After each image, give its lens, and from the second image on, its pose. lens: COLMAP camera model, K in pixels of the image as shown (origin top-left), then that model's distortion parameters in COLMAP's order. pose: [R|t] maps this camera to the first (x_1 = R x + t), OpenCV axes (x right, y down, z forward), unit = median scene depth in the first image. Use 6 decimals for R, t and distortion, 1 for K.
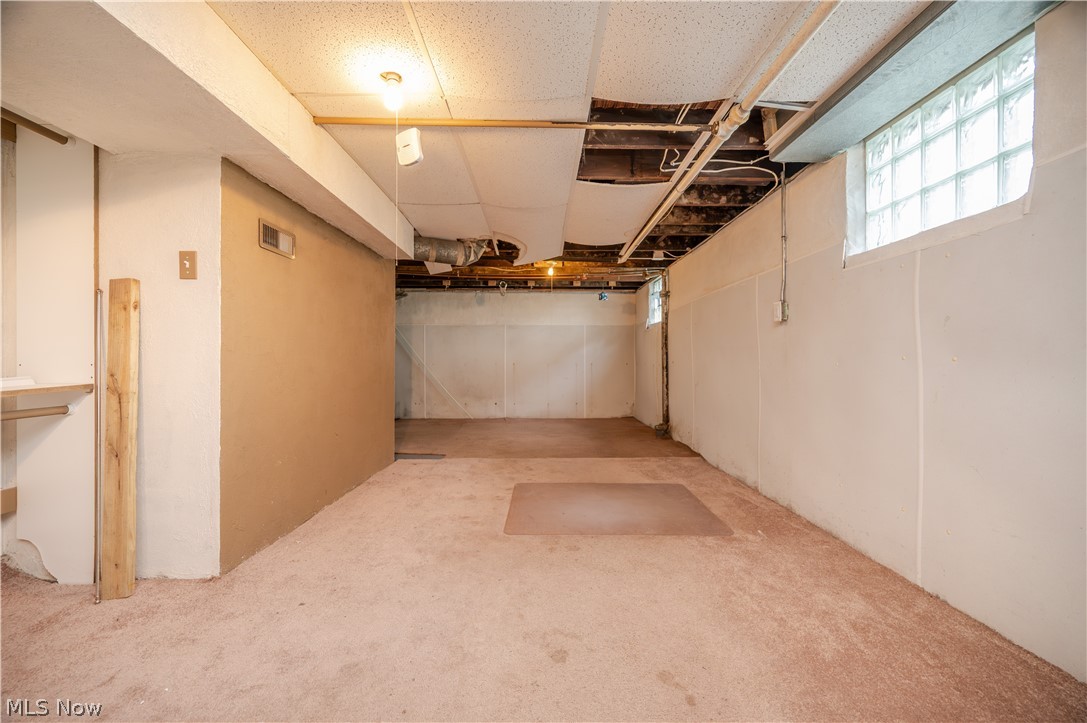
lens RADIAL K [[429.4, 0, 545.8], [0, 429.4, 366.1], [0, 0, 1]] dist [0.000160, -0.000070]
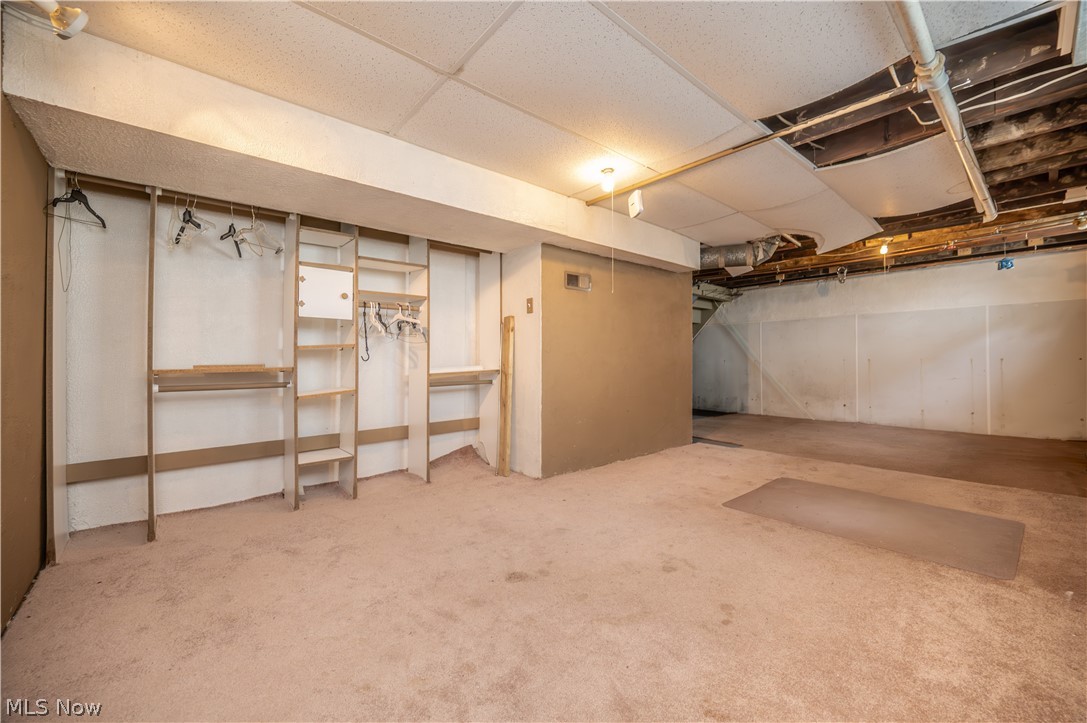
lens RADIAL K [[429.4, 0, 545.8], [0, 429.4, 366.1], [0, 0, 1]] dist [0.000160, -0.000070]
pose [[0.650214, 0.005116, -0.759734, 0.486124], [-0.001213, 0.999983, 0.005696, 0.009840], [0.759750, -0.002782, 0.650209, -0.115193]]
